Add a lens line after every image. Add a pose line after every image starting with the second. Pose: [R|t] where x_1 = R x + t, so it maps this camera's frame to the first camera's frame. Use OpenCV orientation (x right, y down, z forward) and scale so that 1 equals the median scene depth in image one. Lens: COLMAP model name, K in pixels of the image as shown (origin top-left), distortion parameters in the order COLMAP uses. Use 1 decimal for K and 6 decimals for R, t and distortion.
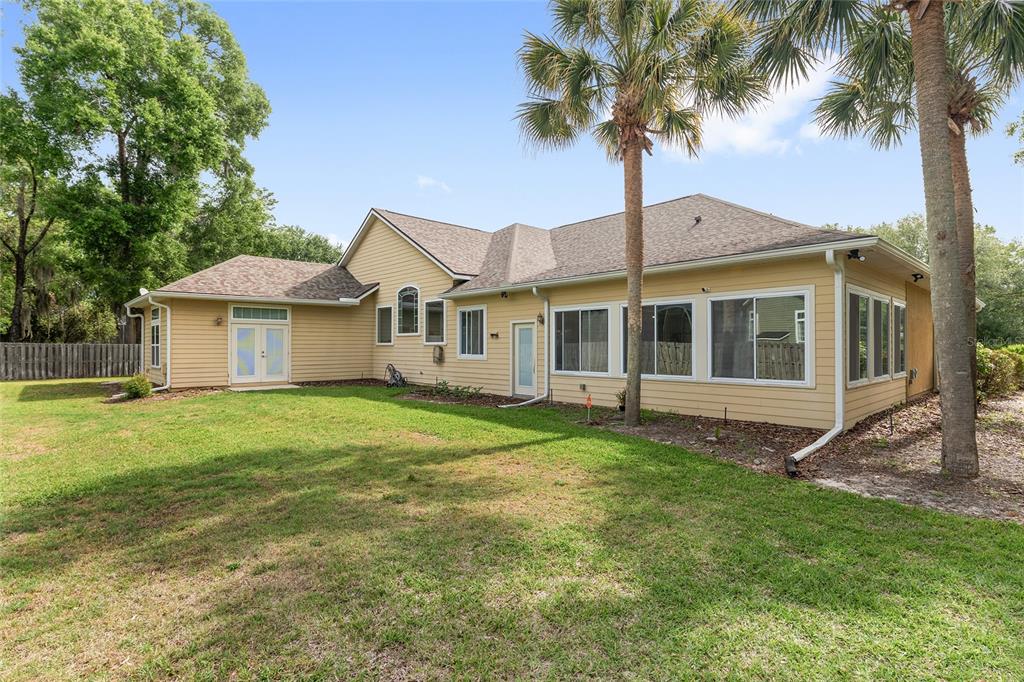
lens RADIAL K [[500.0, 0, 512.8], [0, 500.0, 341.7], [0, 0, 1]] dist [0.002360, -0.002381]
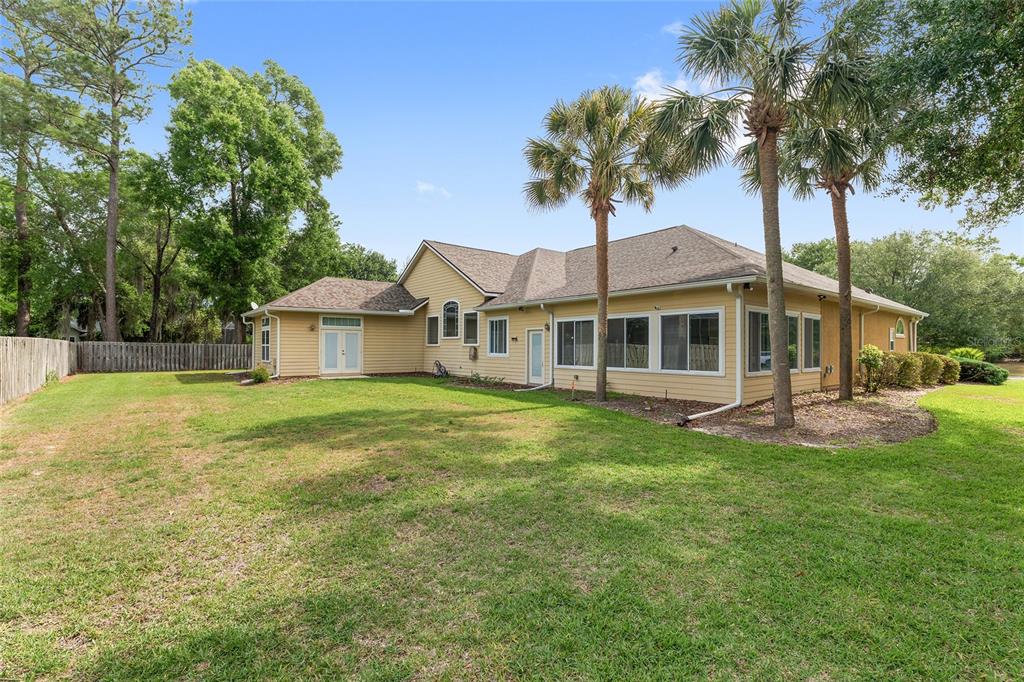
lens RADIAL K [[462.7, 0, 512.3], [0, 462.7, 342.5], [0, 0, 1]] dist [-0.003161, 0.000247]
pose [[0.997084, 0.003898, -0.076211, 0.047323], [-0.004078, 0.999989, -0.002196, -0.000379], [0.076202, 0.002501, 0.997089, -0.210560]]
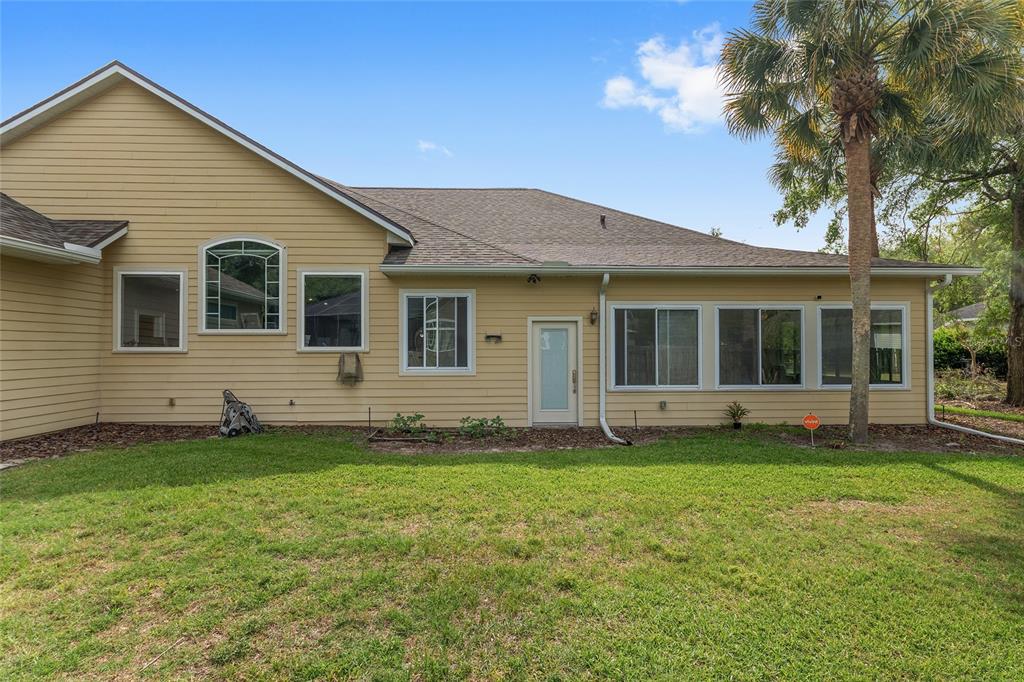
lens RADIAL K [[500.4, 0, 512.1], [0, 500.4, 346.1], [0, 0, 1]] dist [0.002314, -0.000300]
pose [[0.657762, 0.012395, 0.753124, -0.476957], [-0.006554, 0.999921, -0.010733, 0.005053], [-0.753197, 0.002123, 0.657791, 0.499075]]
